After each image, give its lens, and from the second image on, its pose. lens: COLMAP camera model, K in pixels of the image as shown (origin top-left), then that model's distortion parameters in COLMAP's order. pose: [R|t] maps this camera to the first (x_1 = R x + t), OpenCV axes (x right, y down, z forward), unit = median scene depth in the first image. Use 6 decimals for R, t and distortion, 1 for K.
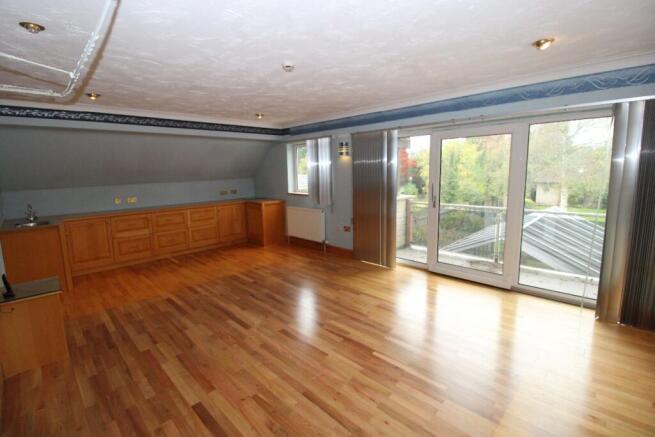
lens RADIAL K [[305.7, 0, 323.7], [0, 305.7, 215.0], [0, 0, 1]] dist [-0.019529, -0.002589]
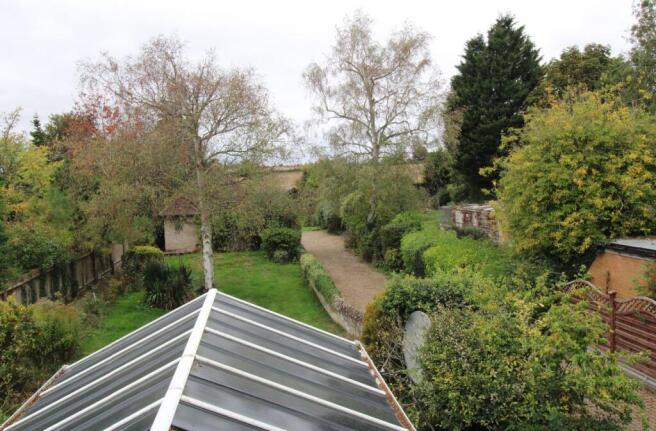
lens RADIAL K [[513.7, 0, 329.4], [0, 513.7, 209.7], [0, 0, 1]] dist [-0.005184, 0.007197]
pose [[0.601365, -0.039417, 0.798001, 0.119453], [0.137791, 0.988934, -0.054990, -0.025396], [-0.787003, 0.143026, 0.600142, 0.168667]]
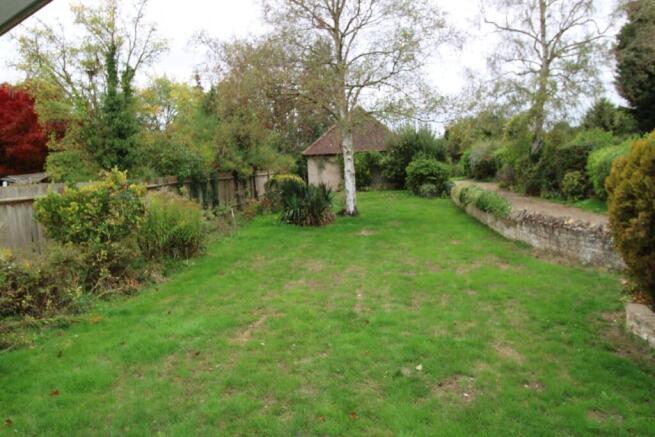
lens RADIAL K [[465.9, 0, 320.7], [0, 465.9, 220.2], [0, 0, 1]] dist [-0.001897, 0.000484]
pose [[0.808760, -0.082745, 0.582289, 0.231500], [0.116012, 0.993046, -0.020019, 0.051426], [-0.576584, 0.083743, 0.812735, 0.316932]]
